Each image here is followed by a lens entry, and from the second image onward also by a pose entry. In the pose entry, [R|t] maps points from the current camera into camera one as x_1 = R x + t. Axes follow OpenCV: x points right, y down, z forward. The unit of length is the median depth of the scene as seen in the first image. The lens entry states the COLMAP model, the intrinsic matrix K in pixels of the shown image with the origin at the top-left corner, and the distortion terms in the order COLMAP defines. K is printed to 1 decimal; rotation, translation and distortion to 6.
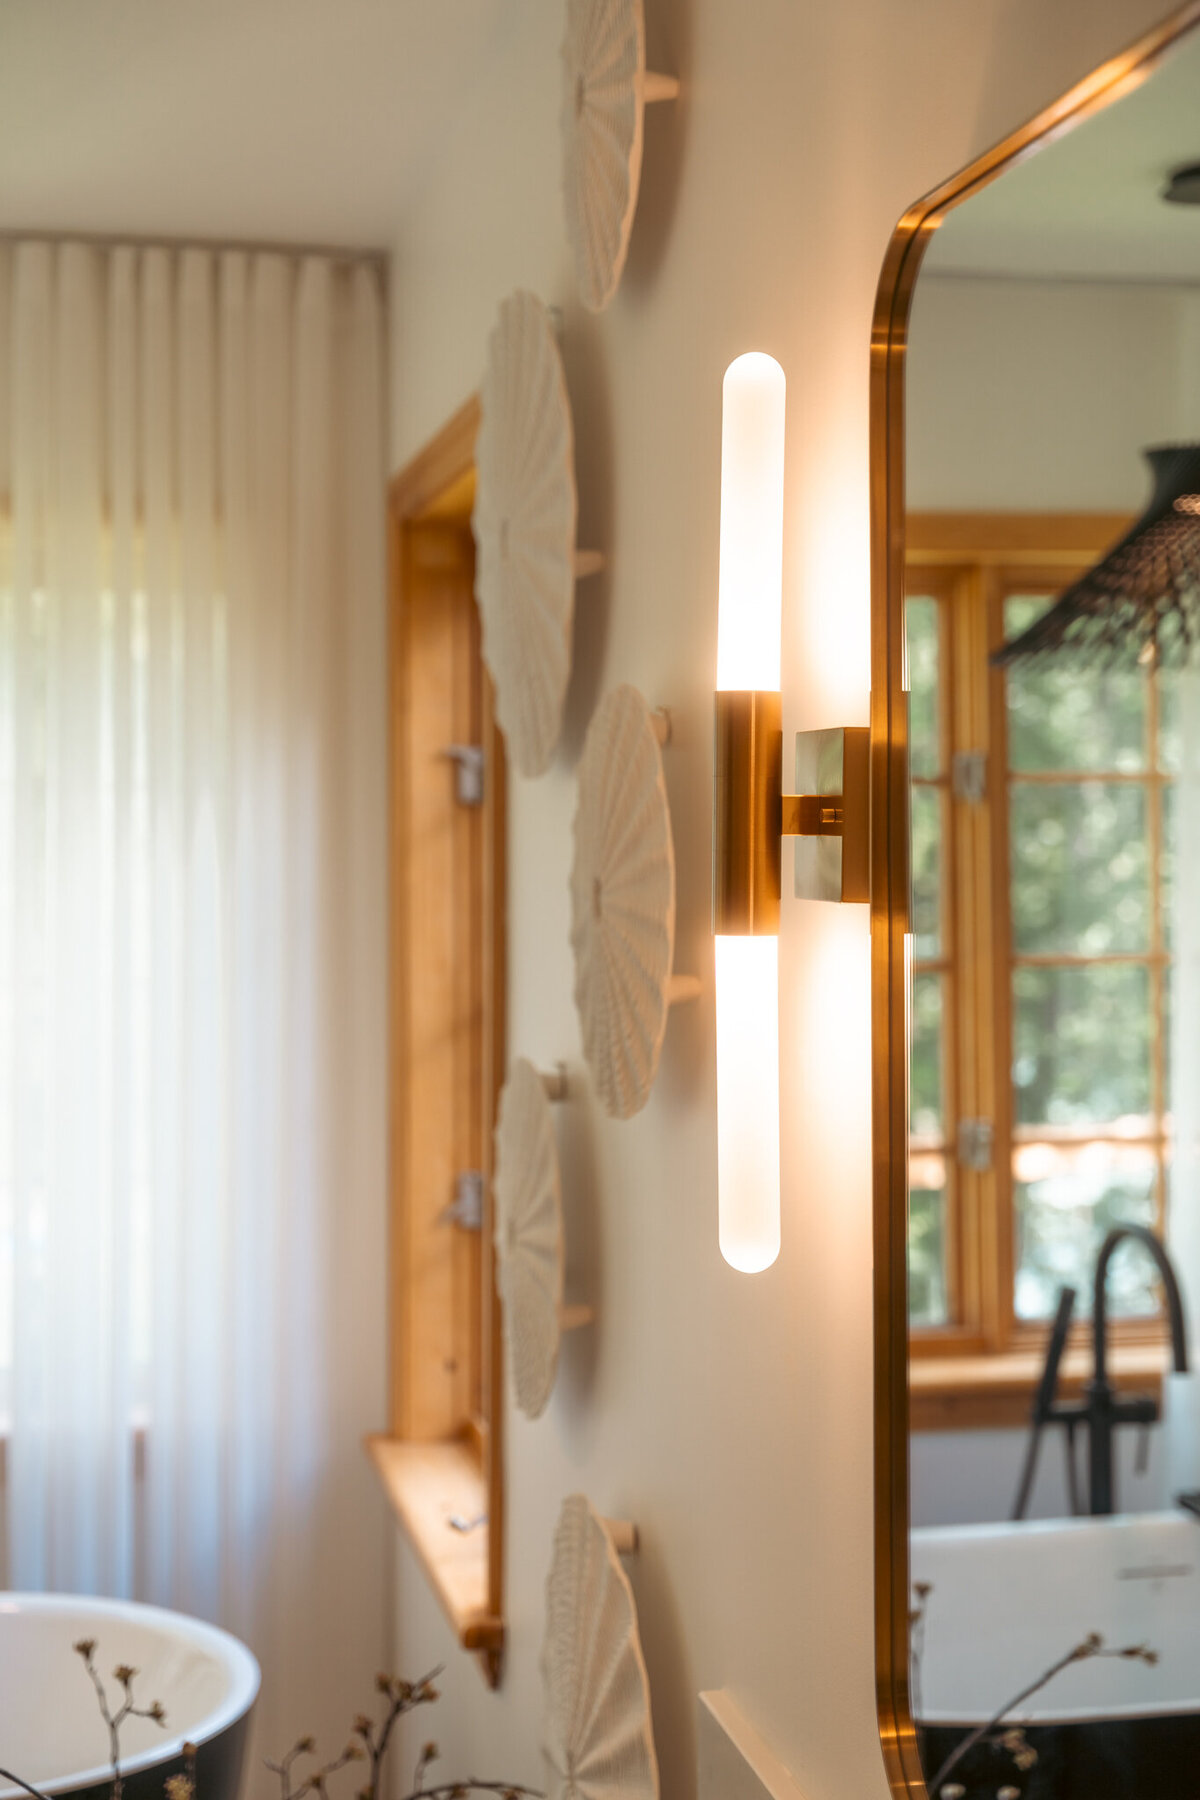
lens RADIAL K [[2593.7, 0, 600.0], [0, 2593.7, 900.0], [0, 0, 1]] dist [-0.001189, -0.008180]
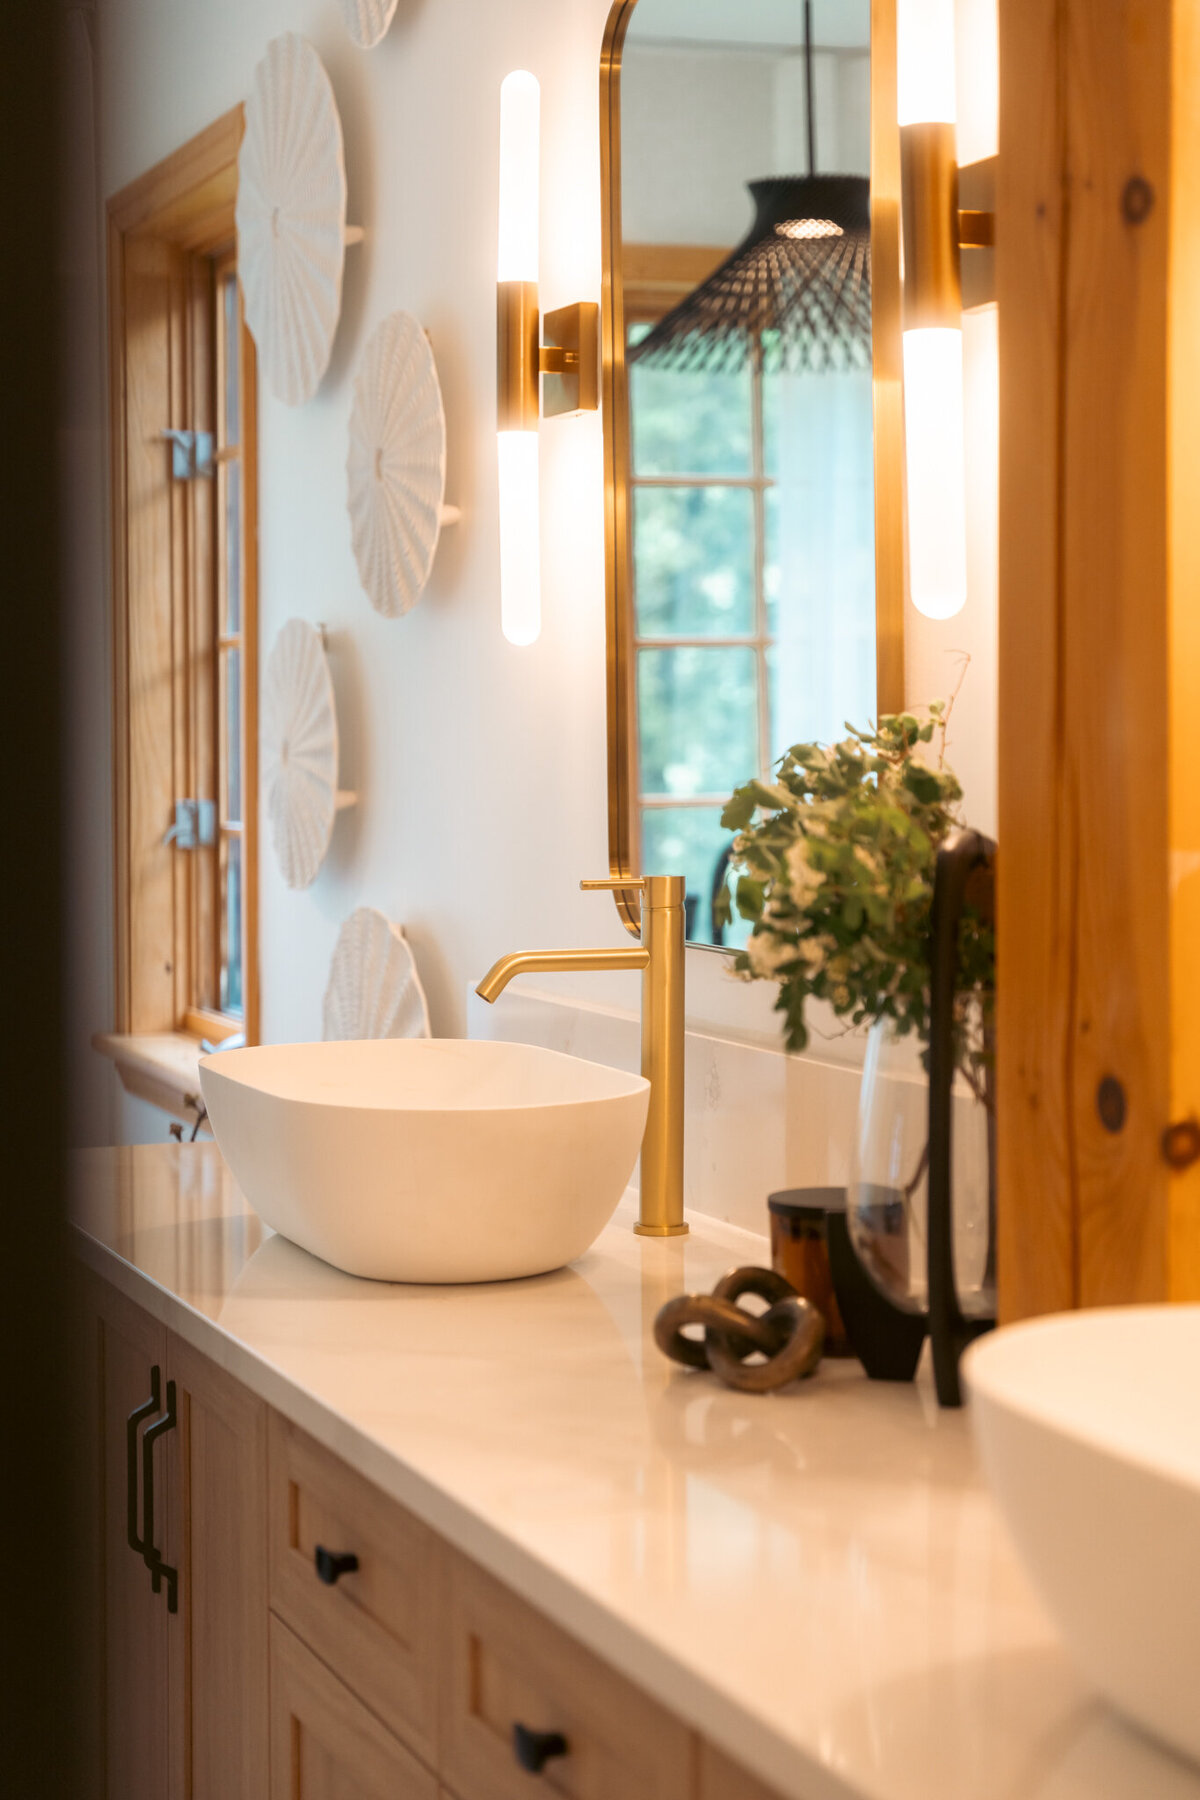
lens RADIAL K [[3157.3, 0, 600.0], [0, 3157.3, 900.0], [0, 0, 1]] dist [-0.023422, 0.068753]
pose [[0.986595, -0.012835, 0.162681, -0.158216], [0.008262, 0.999552, 0.028757, 0.180969], [-0.162978, -0.027027, 0.986260, -0.694769]]
